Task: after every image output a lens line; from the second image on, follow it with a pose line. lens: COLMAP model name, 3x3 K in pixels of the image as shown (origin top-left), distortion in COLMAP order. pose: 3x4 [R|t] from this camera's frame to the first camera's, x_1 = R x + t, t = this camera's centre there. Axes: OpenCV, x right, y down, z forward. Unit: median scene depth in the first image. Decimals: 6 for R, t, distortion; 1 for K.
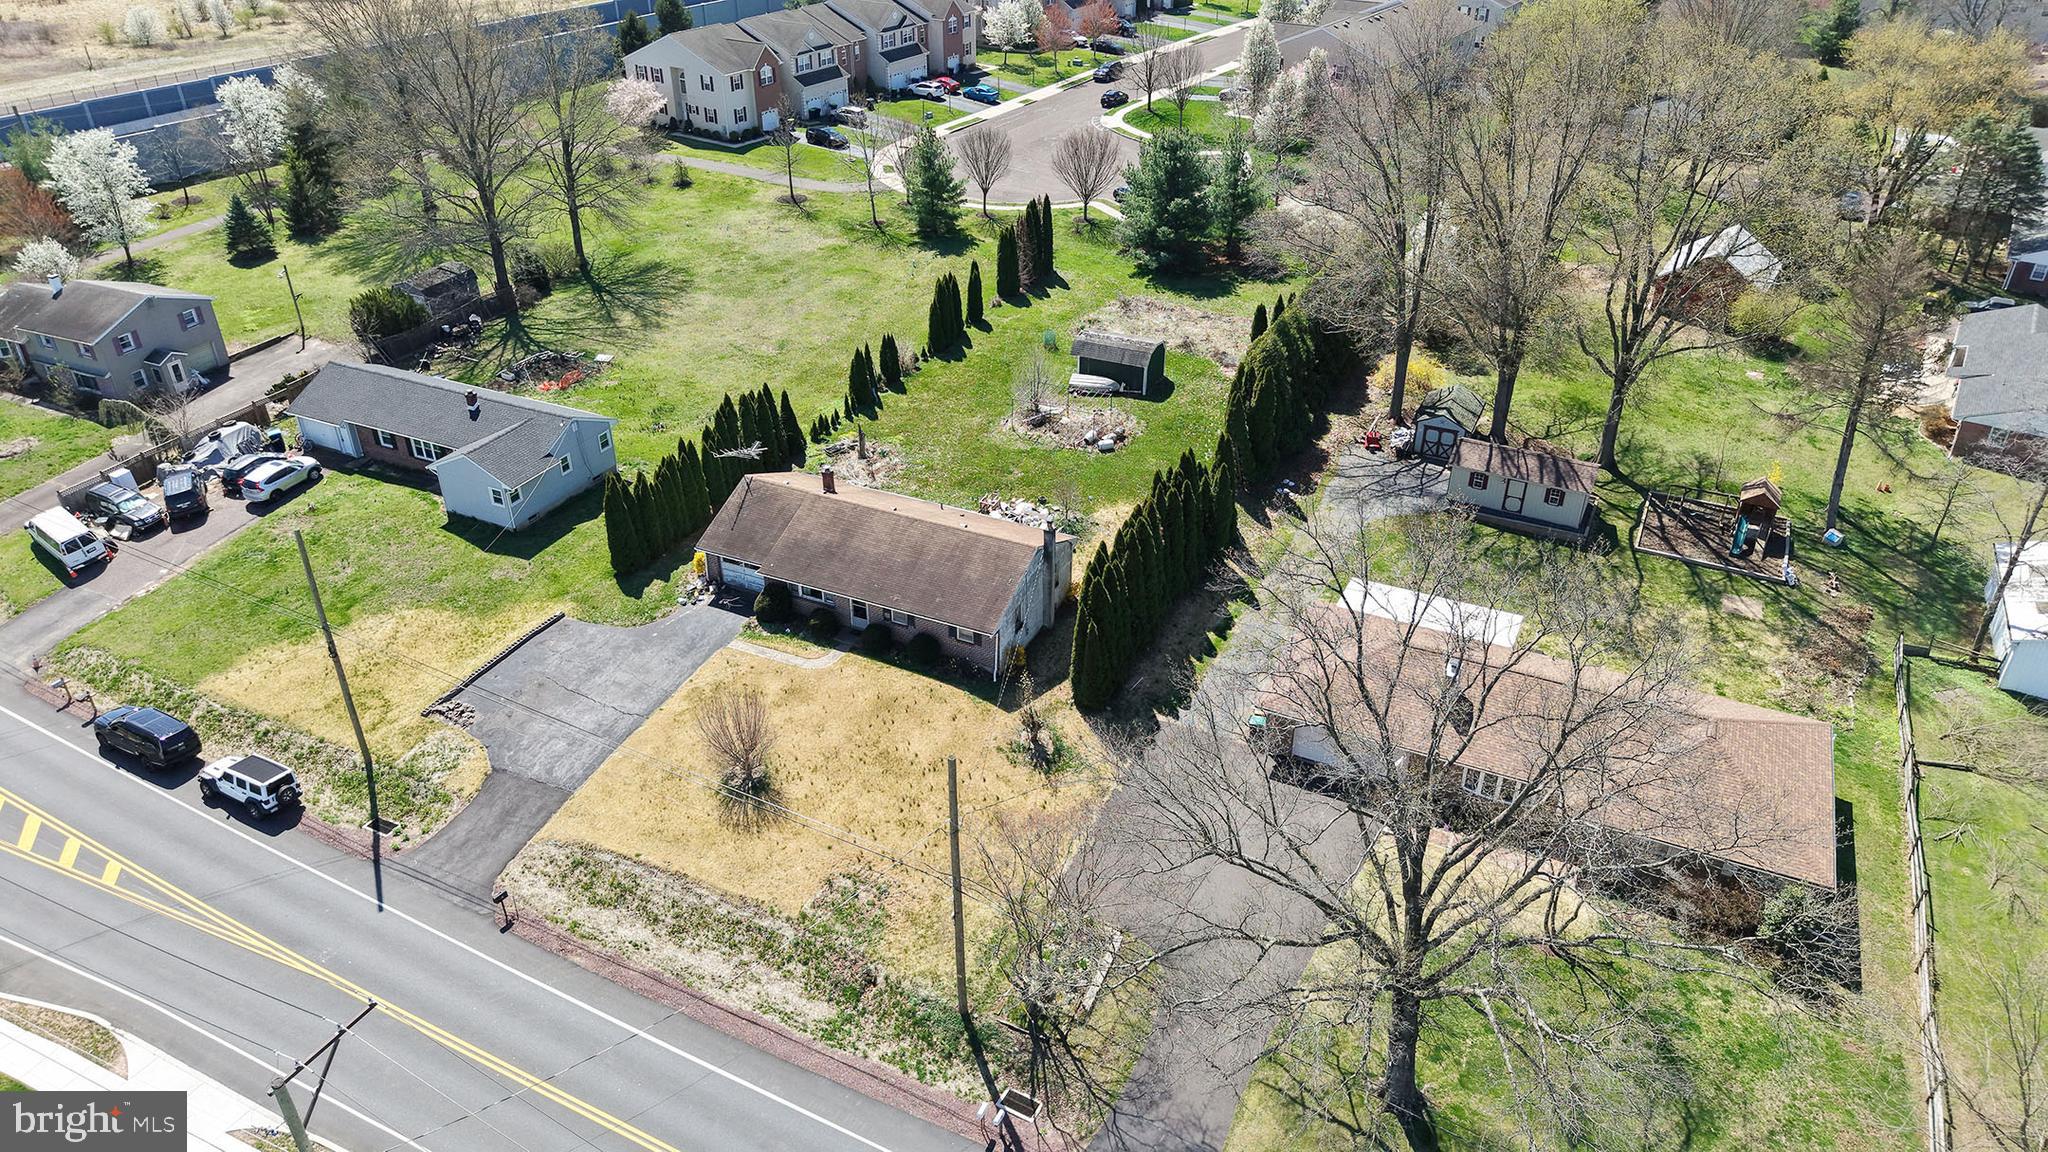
lens RADIAL K [[1355.0, 0, 1014.2], [0, 1355.0, 582.7], [0, 0, 1]] dist [0.028460, -0.020609]
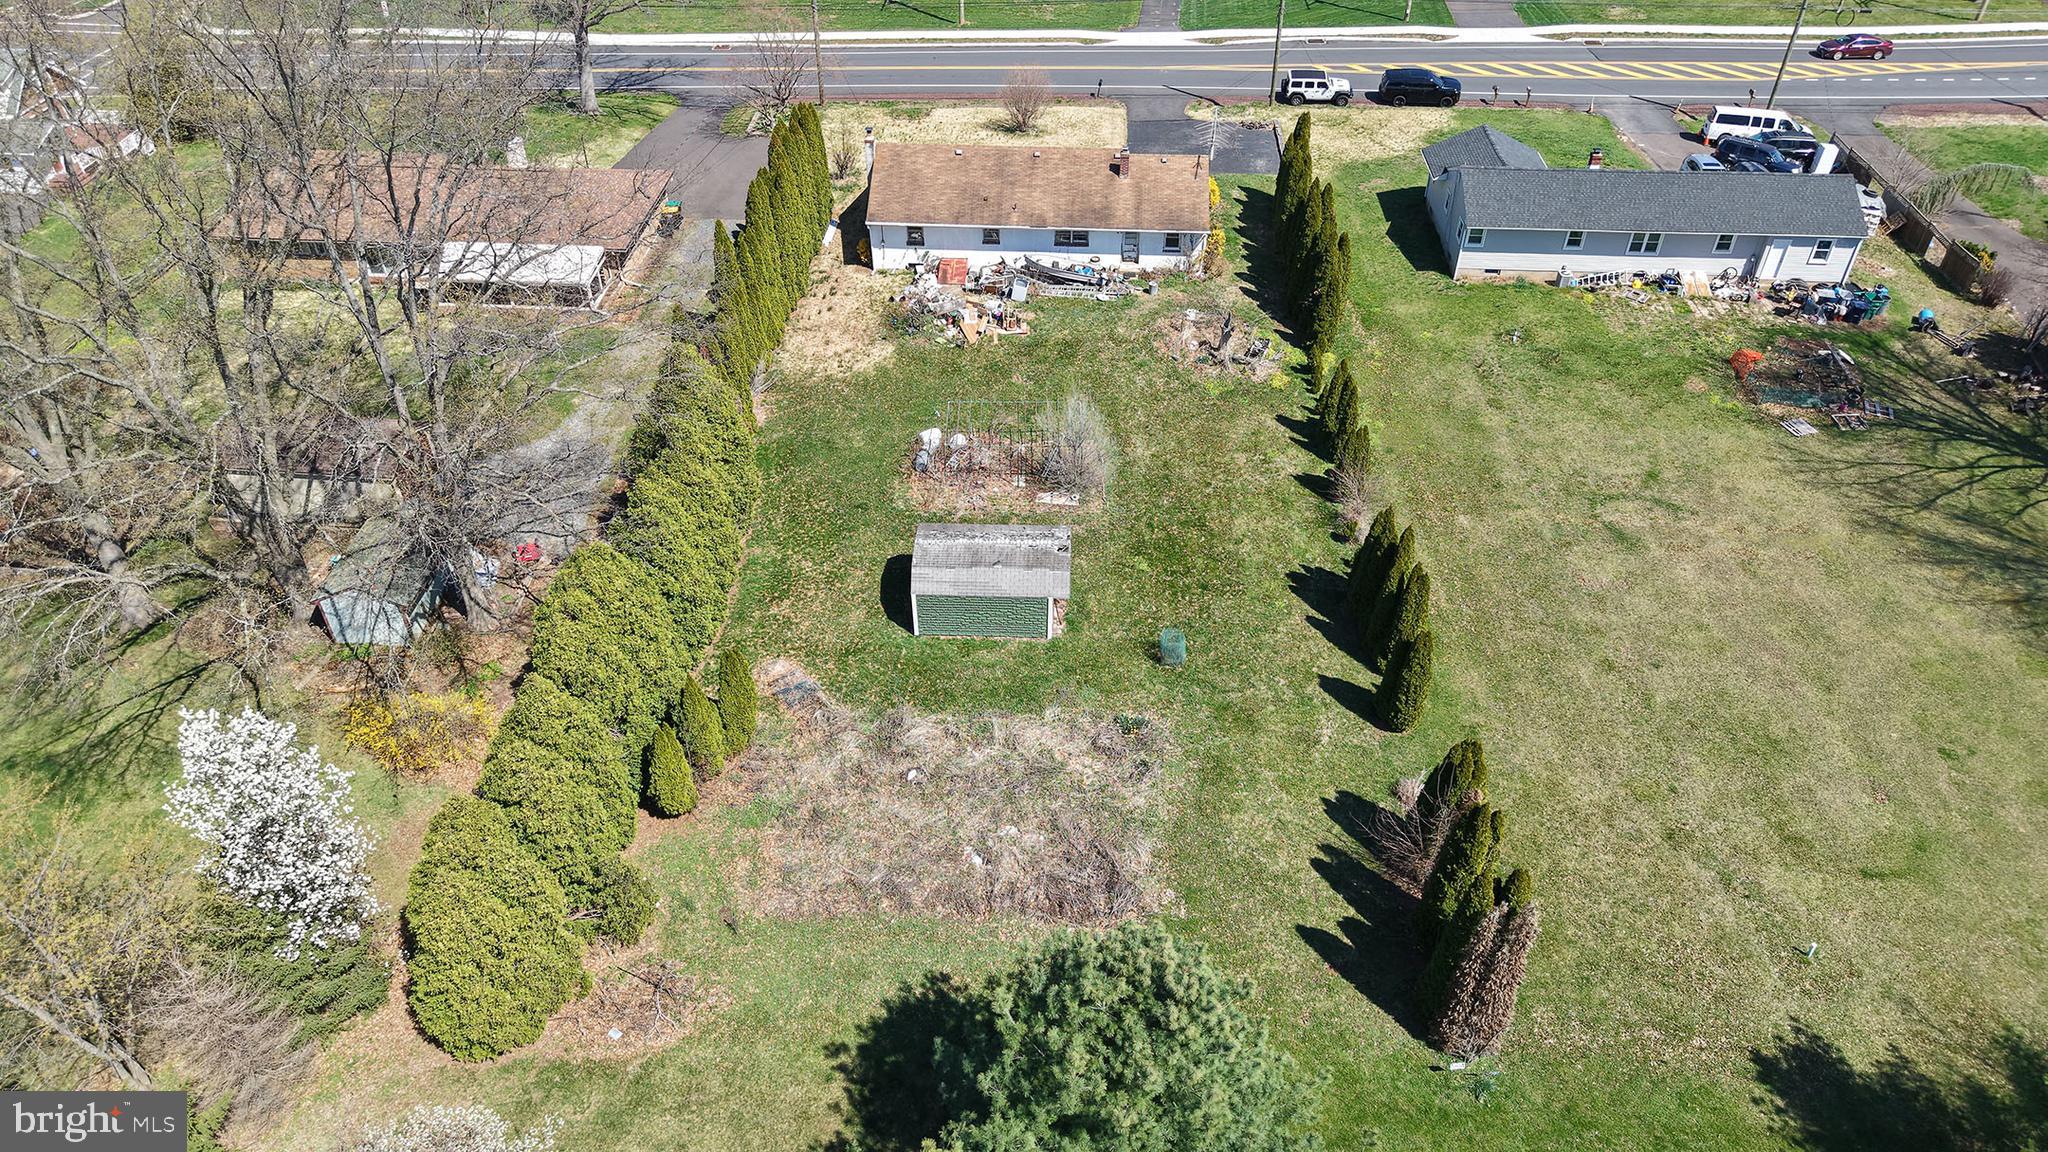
lens RADIAL K [[1355.0, 0, 1014.2], [0, 1355.0, 582.7], [0, 0, 1]] dist [0.028460, -0.020609]
pose [[-0.924702, 0.254587, -0.283041, 0.320024], [-0.189280, 0.337616, 0.922057, -0.956777], [0.330302, 0.906202, -0.264006, 1.676074]]
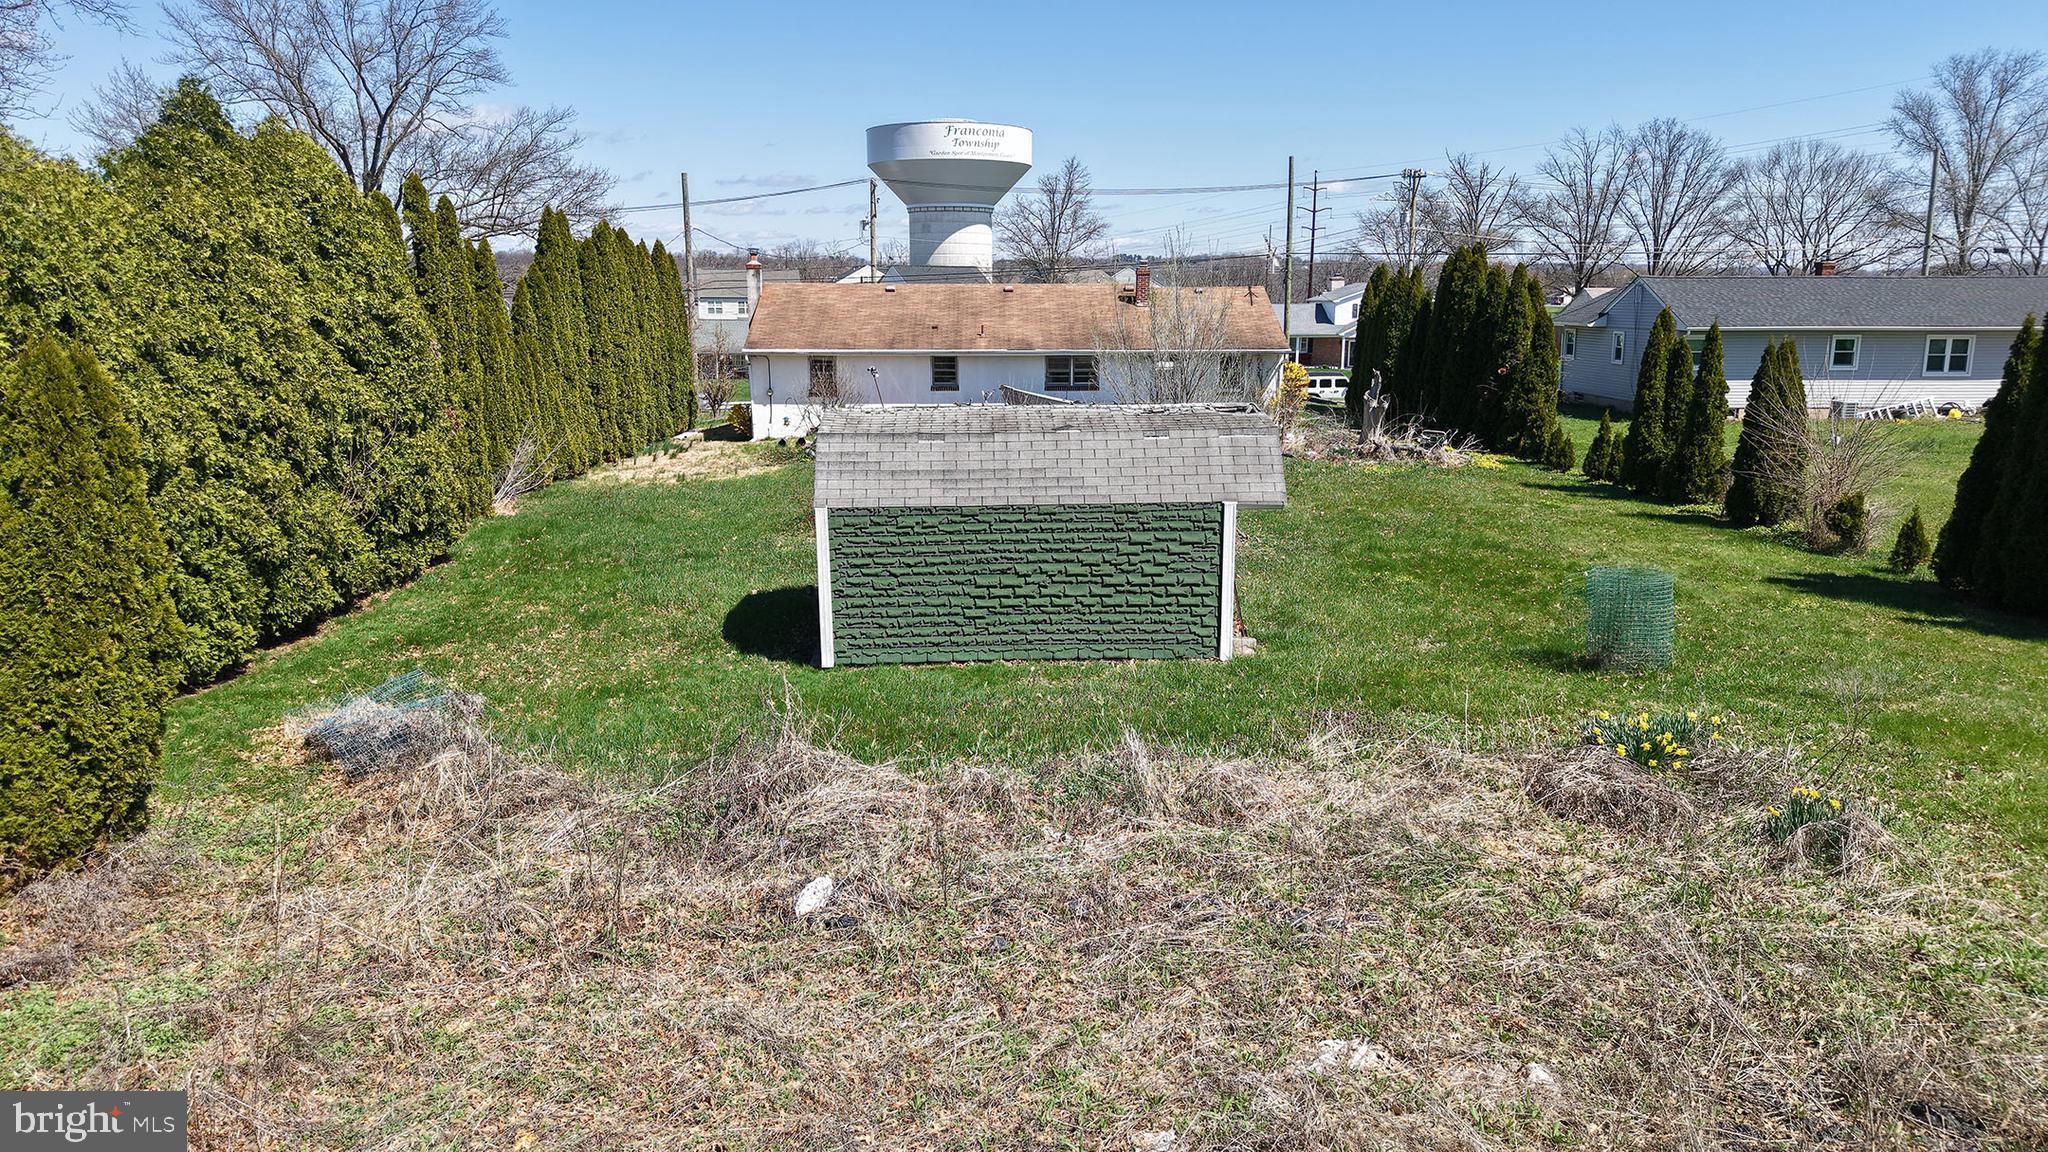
lens RADIAL K [[1355.0, 0, 1014.2], [0, 1355.0, 582.7], [0, 0, 1]] dist [0.028460, -0.020609]
pose [[-0.889628, 0.109854, -0.443276, 0.241453], [-0.223066, 0.742447, 0.631676, -0.407571], [0.398501, 0.660837, -0.635997, 1.647401]]
